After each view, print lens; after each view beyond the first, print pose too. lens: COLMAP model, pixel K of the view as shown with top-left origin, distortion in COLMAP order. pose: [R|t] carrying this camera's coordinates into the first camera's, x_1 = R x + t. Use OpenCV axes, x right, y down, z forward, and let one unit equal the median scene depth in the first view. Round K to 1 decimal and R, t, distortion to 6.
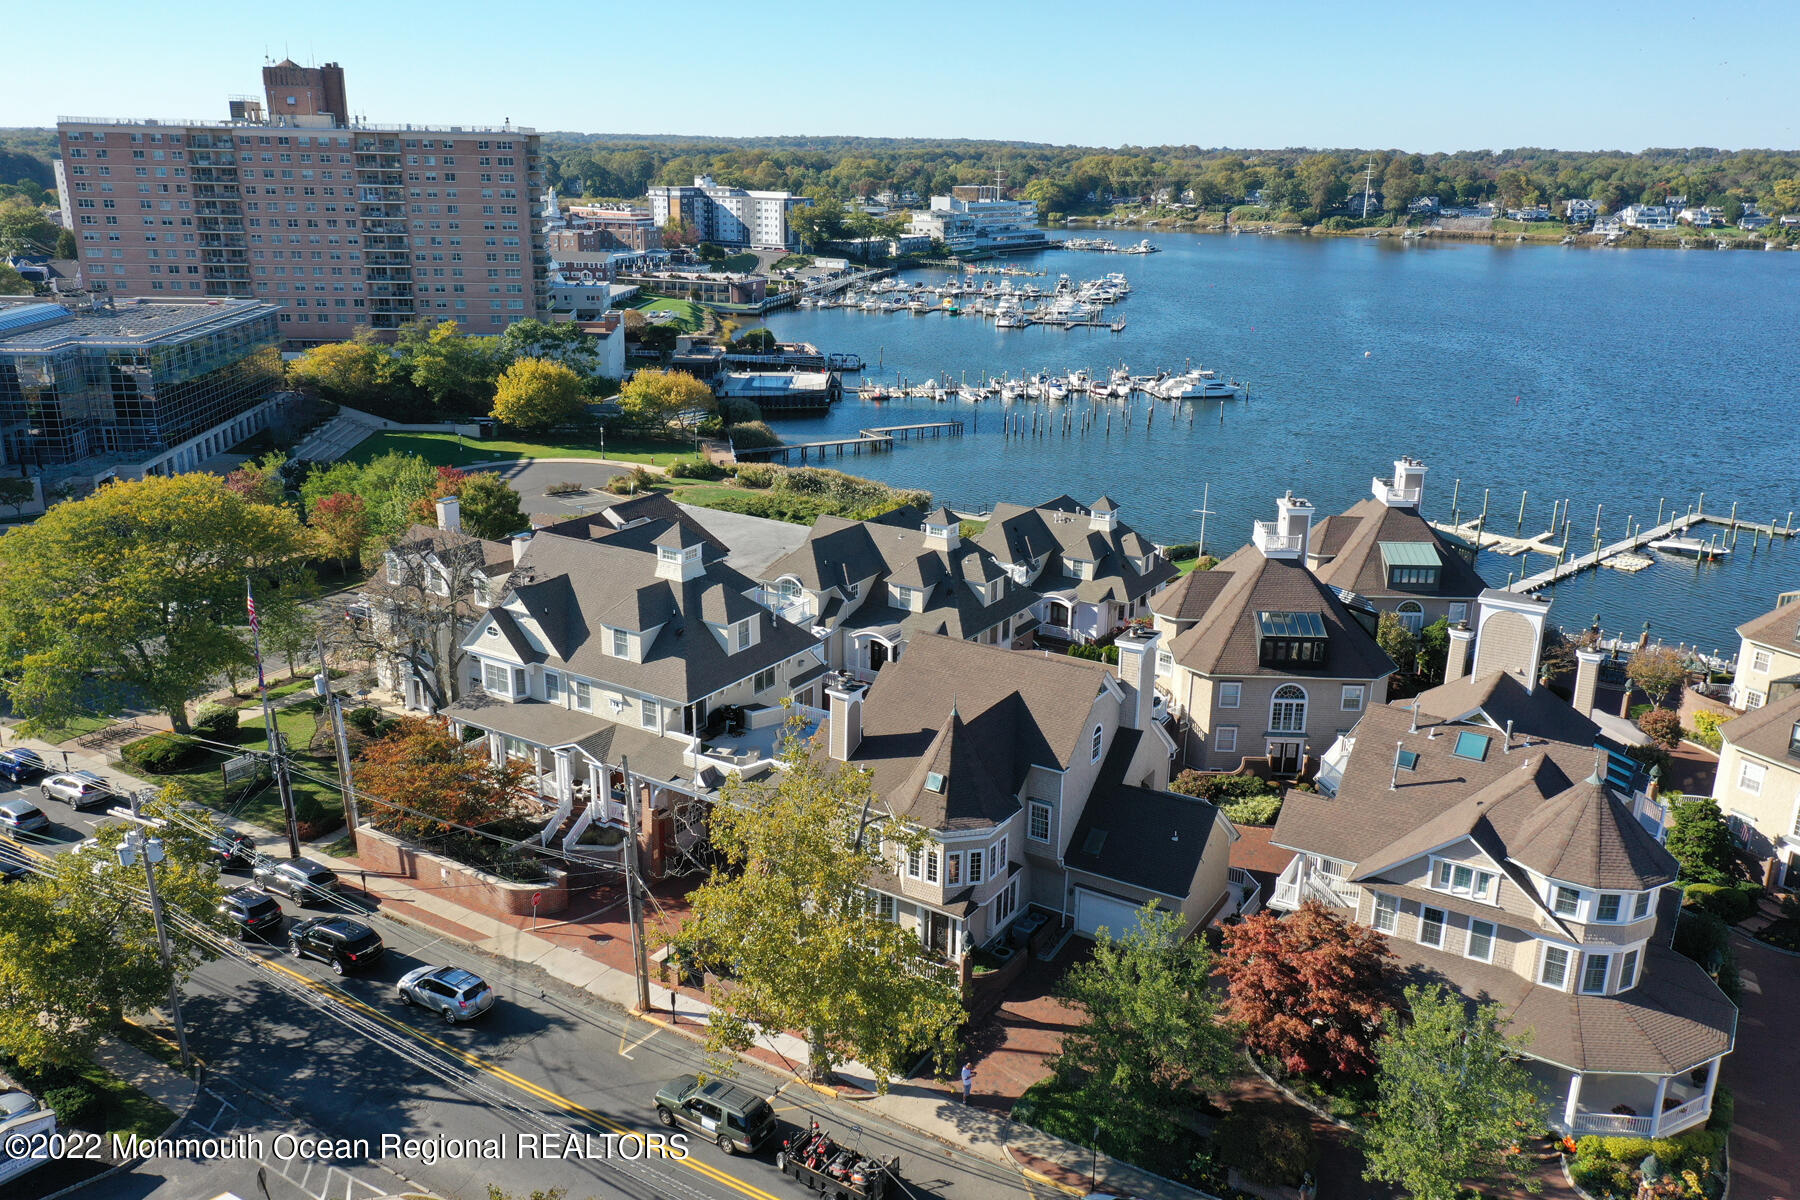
lens RADIAL K [[1411.3, 0, 900.0], [0, 1411.3, 600.0], [0, 0, 1]] dist [0.003188, 0.010845]
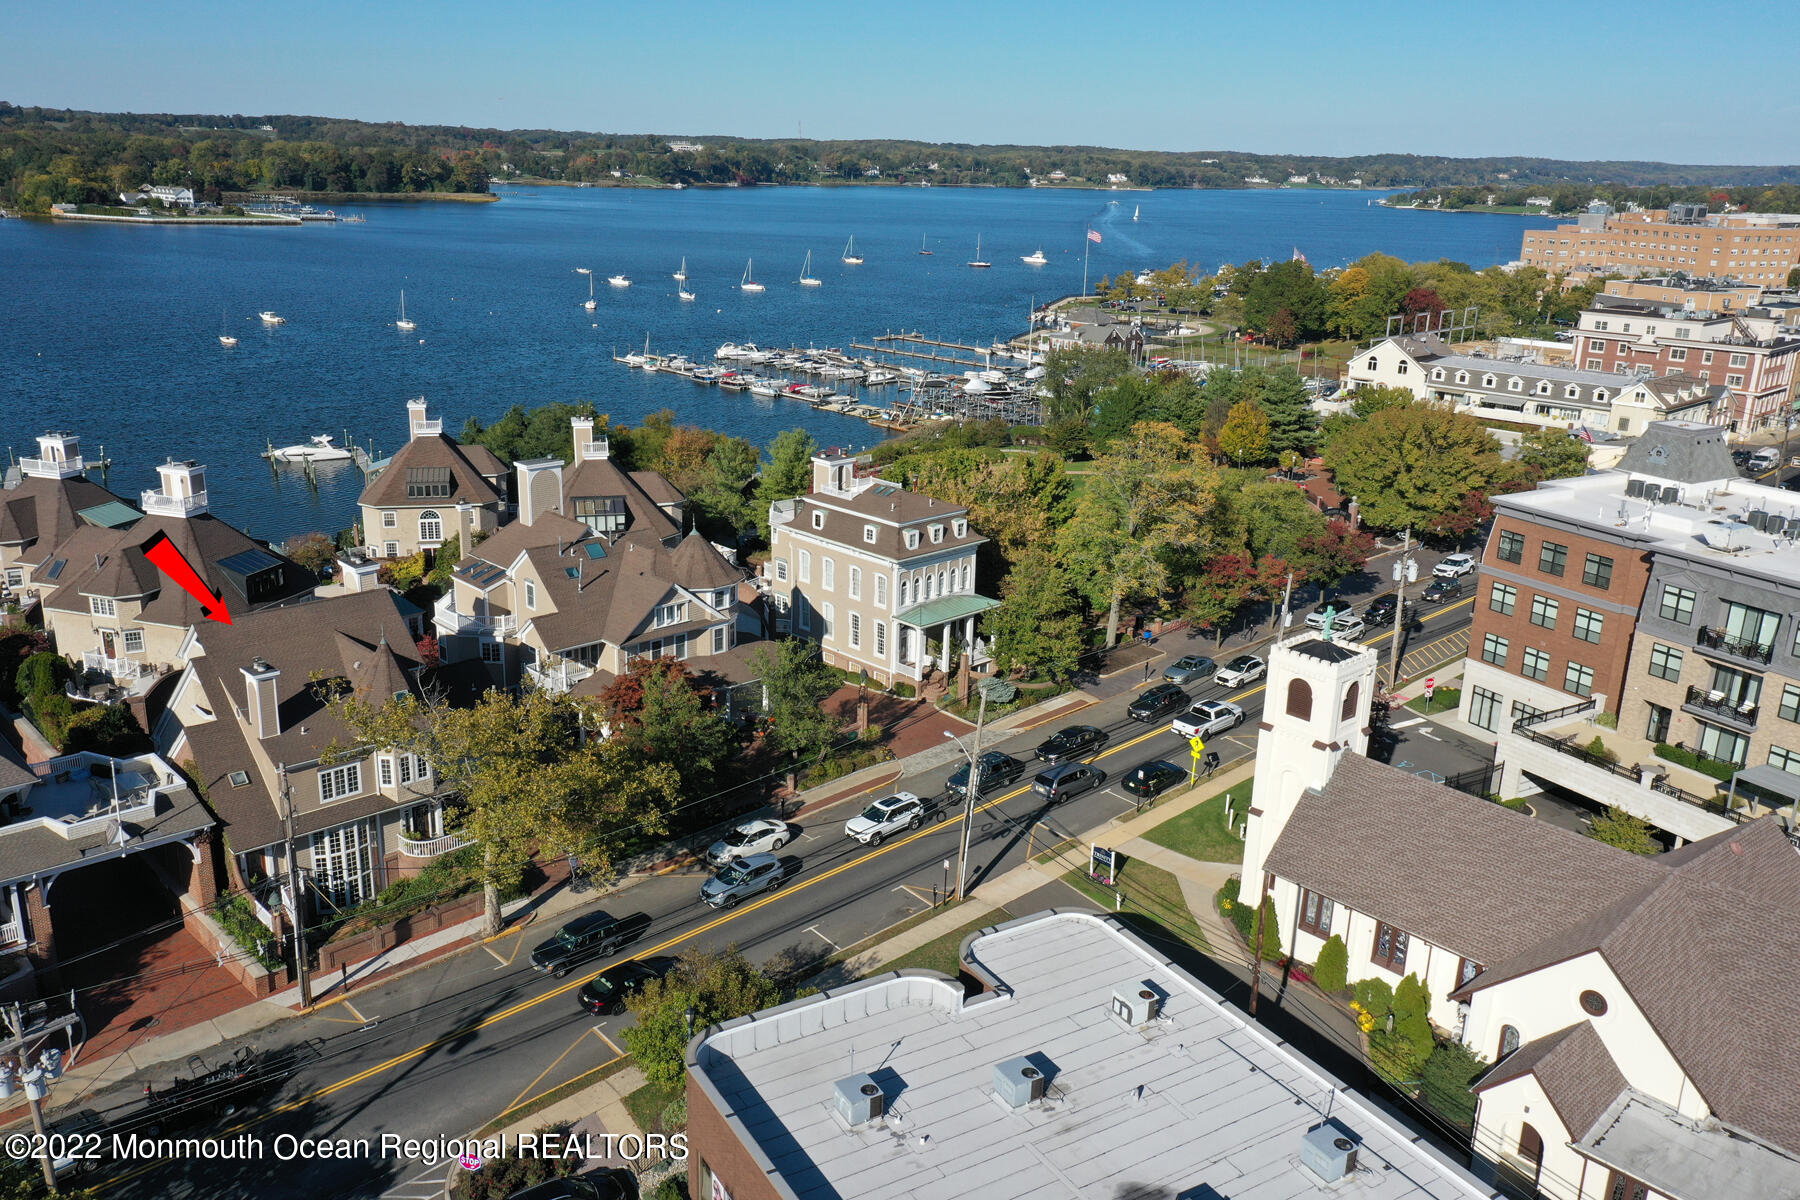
lens RADIAL K [[1411.3, 0, 900.0], [0, 1411.3, 600.0], [0, 0, 1]] dist [0.003188, 0.010845]
pose [[0.223280, -0.287285, 0.931458, -0.146261], [0.260446, 0.938423, 0.227002, -0.016632], [-0.939316, 0.191910, 0.284353, 0.037492]]
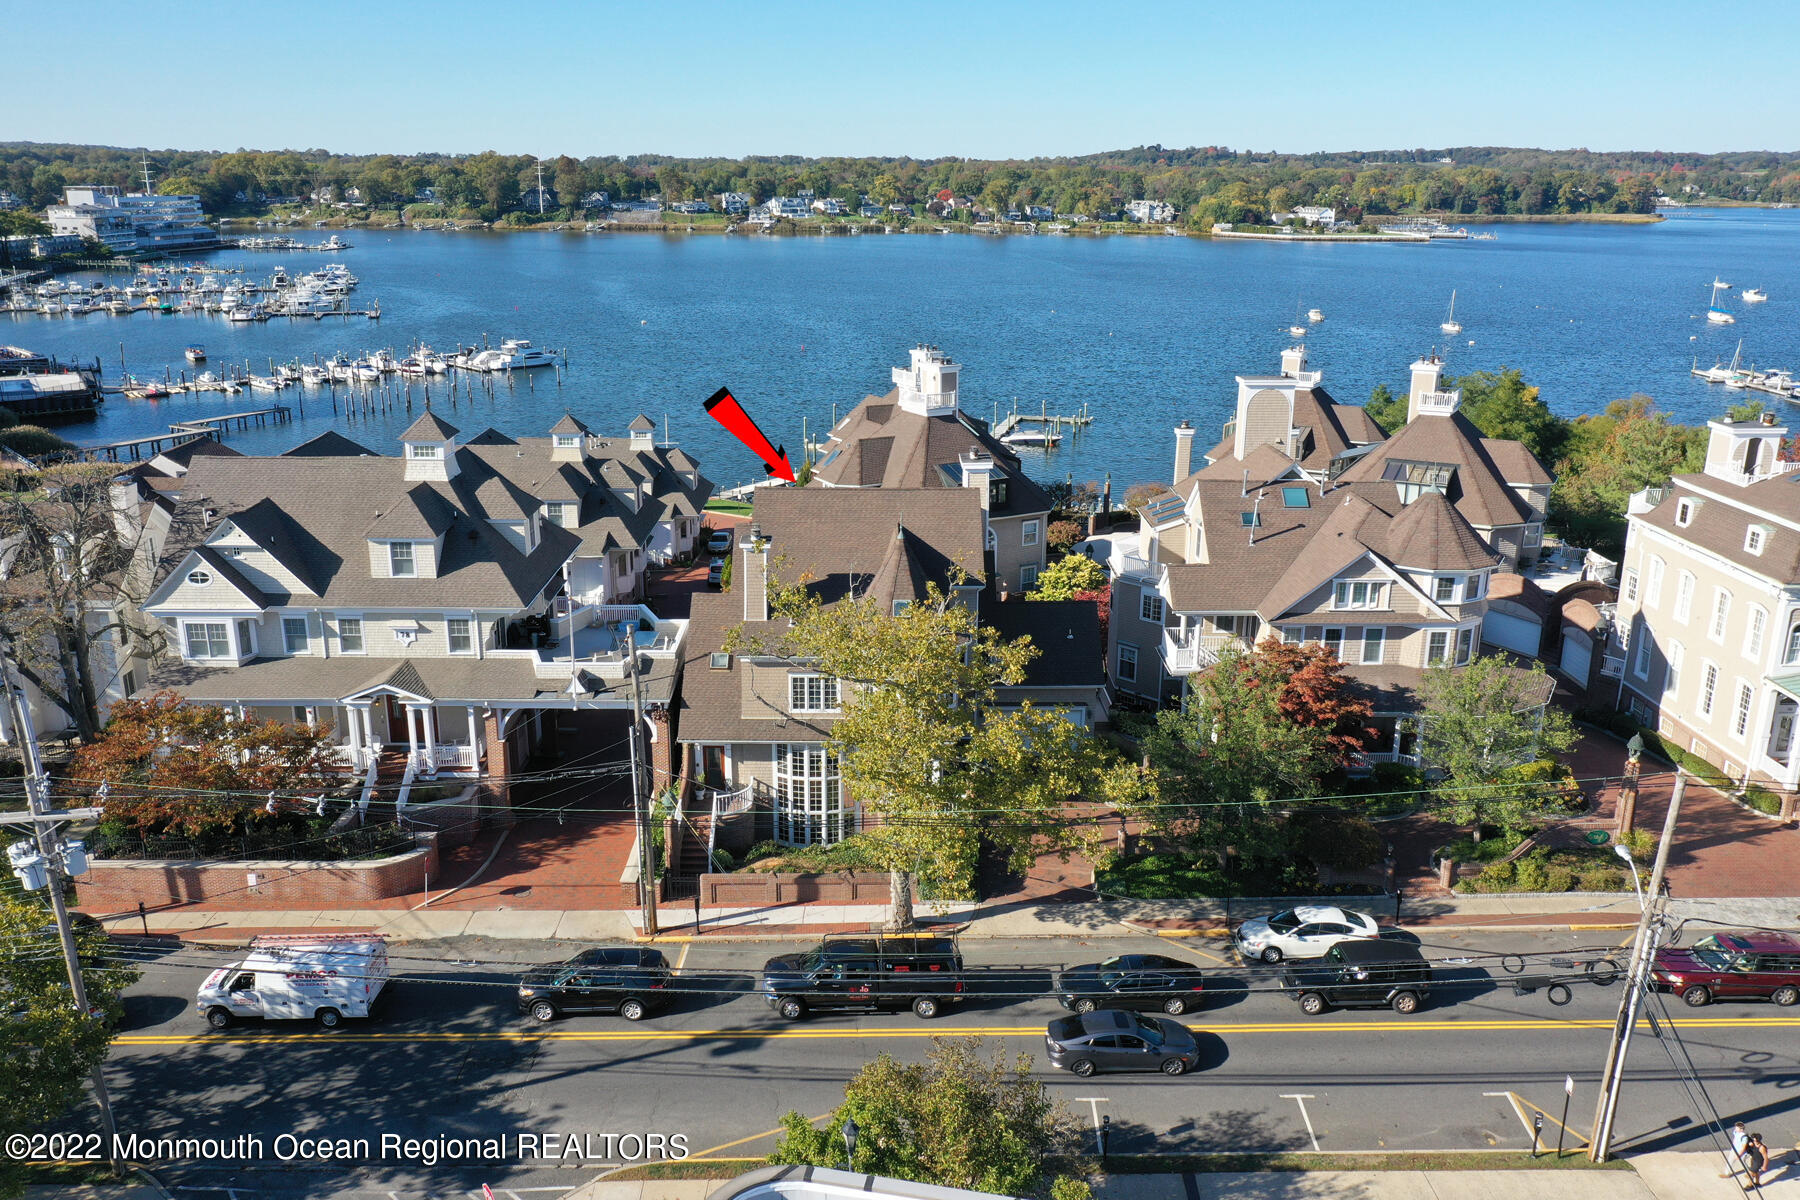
lens RADIAL K [[1411.3, 0, 900.0], [0, 1411.3, 600.0], [0, 0, 1]] dist [0.003188, 0.010845]
pose [[0.834477, -0.161674, 0.526793, -0.071765], [0.165842, 0.985353, 0.039703, 0.012754], [-0.525495, 0.054233, 0.849066, 0.029295]]
